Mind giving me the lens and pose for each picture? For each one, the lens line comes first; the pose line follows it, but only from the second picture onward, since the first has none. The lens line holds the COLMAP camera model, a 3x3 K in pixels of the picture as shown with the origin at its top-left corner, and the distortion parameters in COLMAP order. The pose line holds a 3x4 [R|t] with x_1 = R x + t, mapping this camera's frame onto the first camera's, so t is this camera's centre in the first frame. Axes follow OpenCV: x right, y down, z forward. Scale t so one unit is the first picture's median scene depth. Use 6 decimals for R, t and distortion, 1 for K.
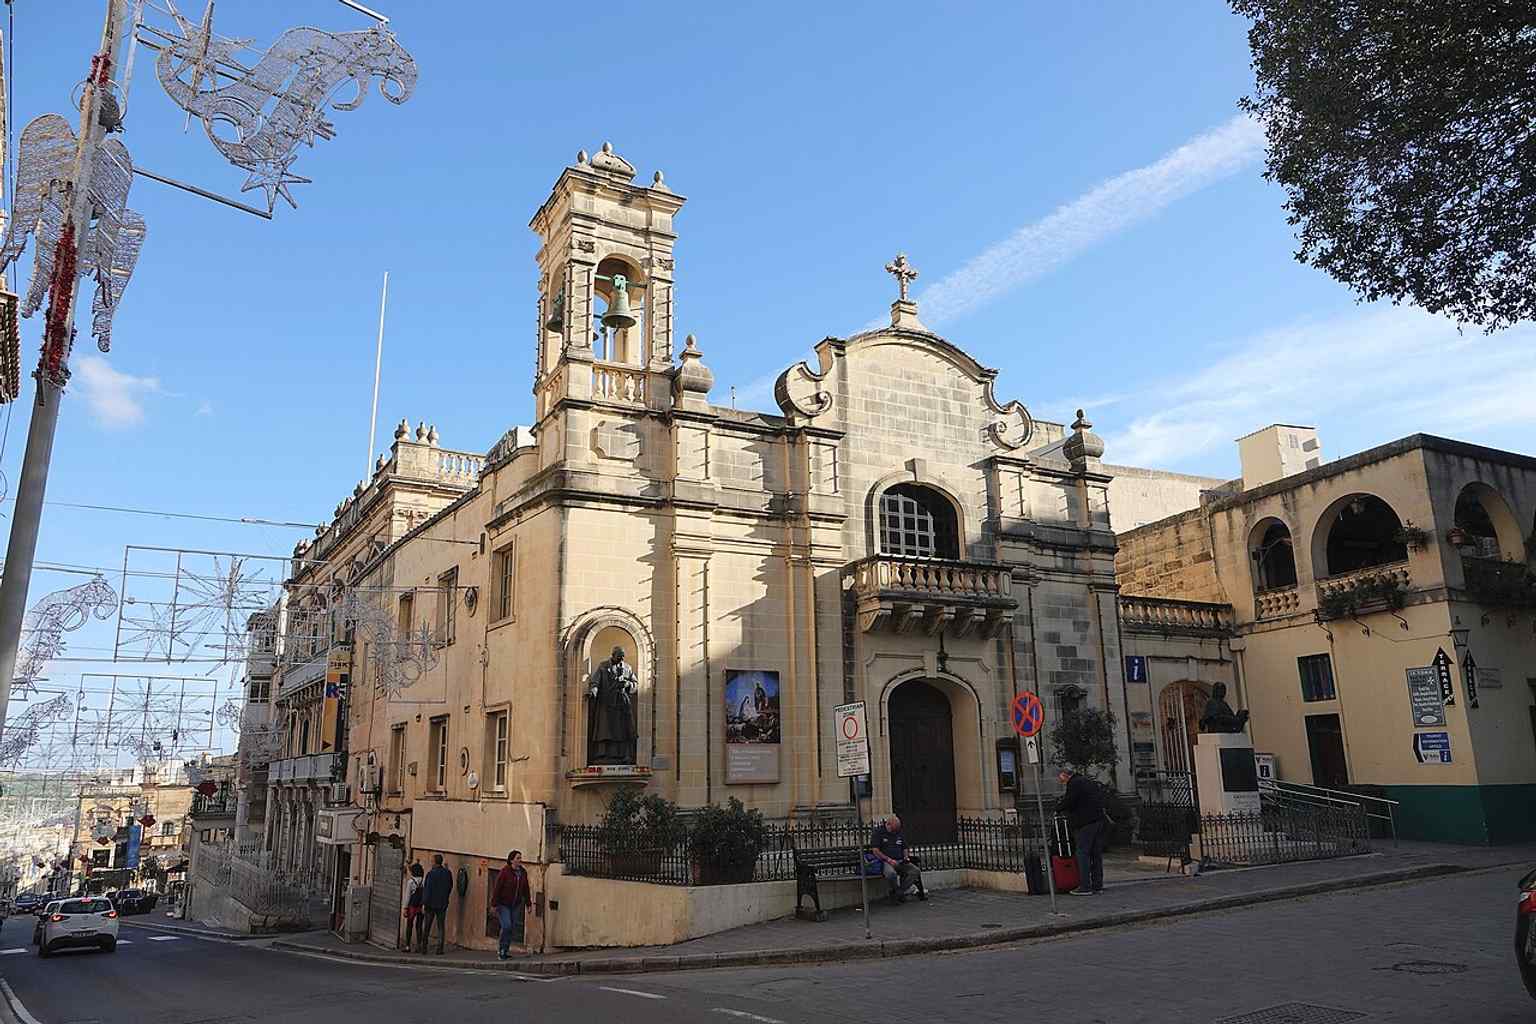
lens RADIAL K [[1085.2, 0, 768.0], [0, 1085.2, 512.0], [0, 0, 1]] dist [0.033725, 0.001700]
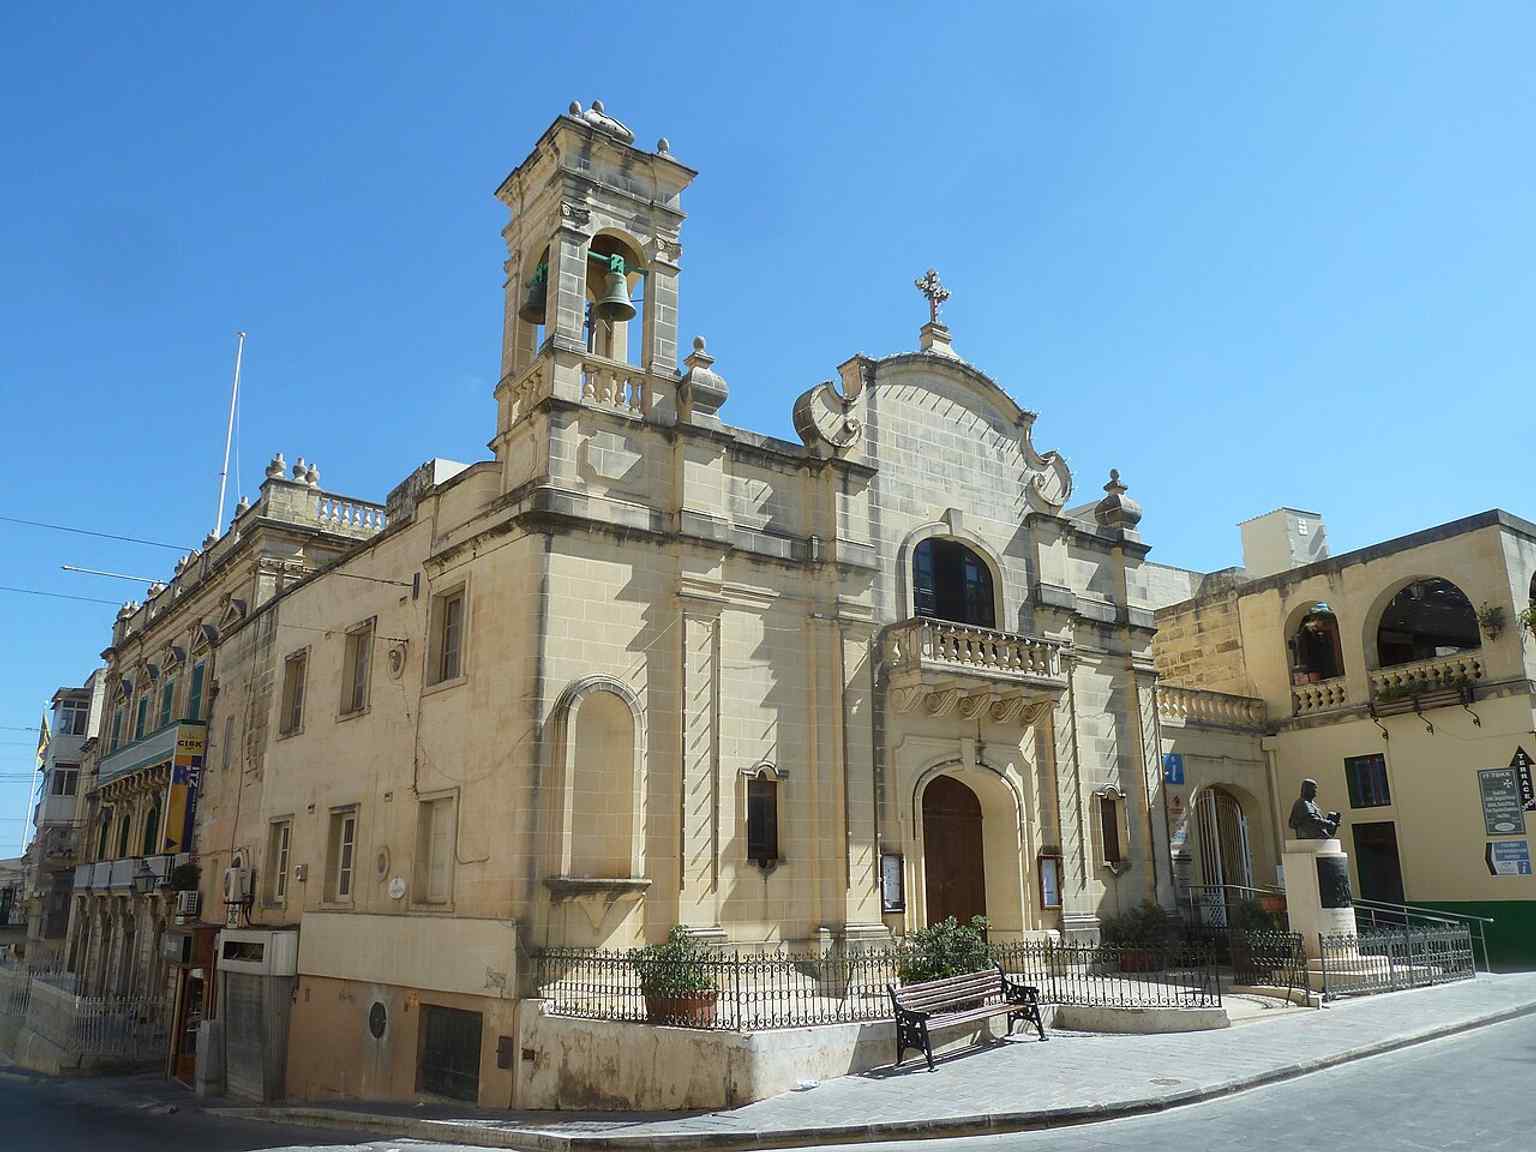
lens RADIAL K [[1152.7, 0, 768.0], [0, 1152.7, 576.0], [0, 0, 1]] dist [-0.019338, -0.002850]
pose [[0.991222, 0.044626, 0.124452, -0.113766], [-0.040404, 0.998526, -0.036245, 0.041449], [-0.125886, 0.030899, 0.991563, 0.144376]]
